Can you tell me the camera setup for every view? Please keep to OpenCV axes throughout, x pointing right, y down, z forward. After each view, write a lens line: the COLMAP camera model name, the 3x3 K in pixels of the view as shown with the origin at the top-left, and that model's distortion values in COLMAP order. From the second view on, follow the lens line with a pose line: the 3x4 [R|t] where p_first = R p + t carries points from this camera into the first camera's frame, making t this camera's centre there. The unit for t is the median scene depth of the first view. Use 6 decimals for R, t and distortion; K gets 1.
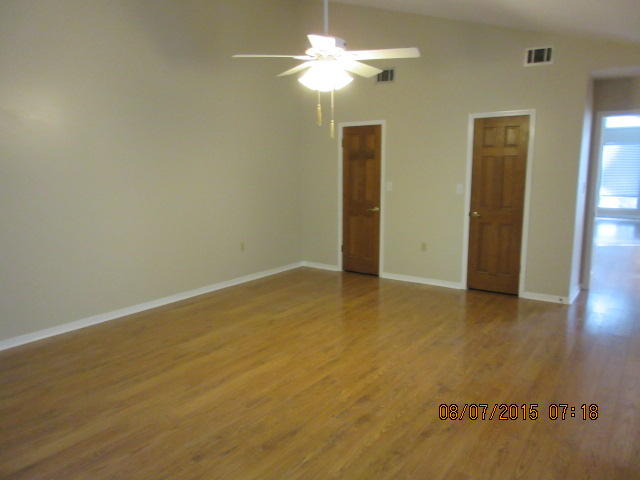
lens RADIAL K [[476.9, 0, 317.7], [0, 476.9, 240.7], [0, 0, 1]] dist [-0.013121, 0.001133]
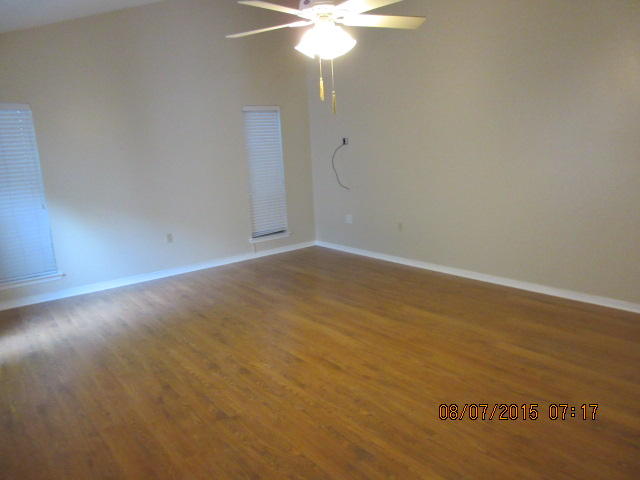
lens RADIAL K [[476.9, 0, 317.6], [0, 476.9, 239.6], [0, 0, 1]] dist [-0.013121, 0.001133]
pose [[-0.289971, 0.207006, -0.934380, 0.886654], [-0.086747, 0.966623, 0.241070, -0.201676], [0.953096, 0.150958, -0.262335, 1.250450]]
